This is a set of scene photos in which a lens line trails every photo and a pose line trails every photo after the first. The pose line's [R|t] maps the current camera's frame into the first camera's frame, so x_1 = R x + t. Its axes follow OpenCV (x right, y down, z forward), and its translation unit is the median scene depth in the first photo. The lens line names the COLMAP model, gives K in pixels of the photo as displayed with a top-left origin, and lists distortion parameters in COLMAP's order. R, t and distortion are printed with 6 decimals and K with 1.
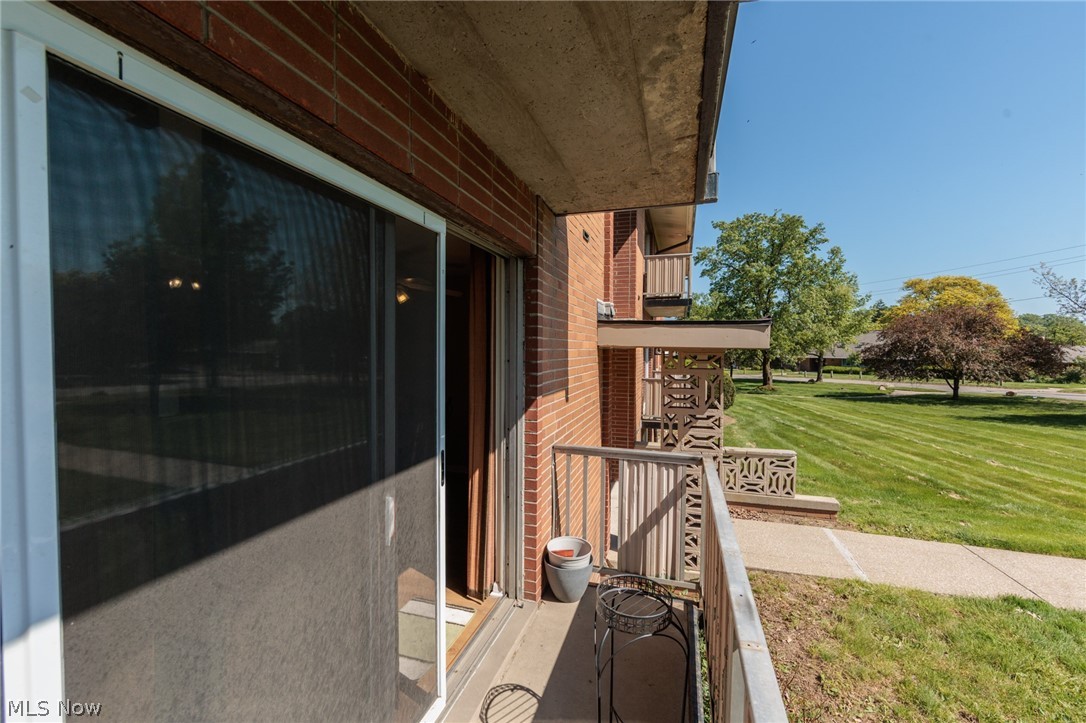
lens RADIAL K [[427.8, 0, 555.5], [0, 427.8, 362.1], [0, 0, 1]] dist [-0.000429, -0.000658]
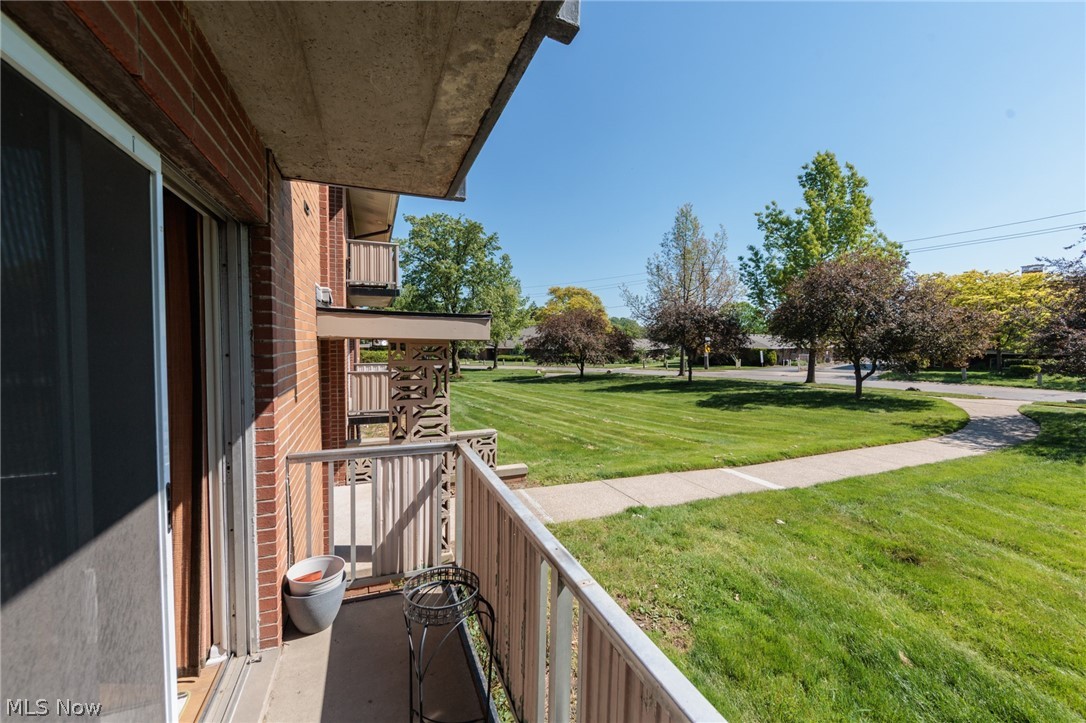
lens RADIAL K [[427.8, 0, 540.9], [0, 427.8, 362.1], [0, 0, 1]] dist [-0.000429, -0.000658]
pose [[0.786961, -0.028760, 0.616331, -0.099975], [0.016455, 0.999536, 0.025632, -0.000737], [-0.616783, -0.010029, 0.787070, 0.031603]]
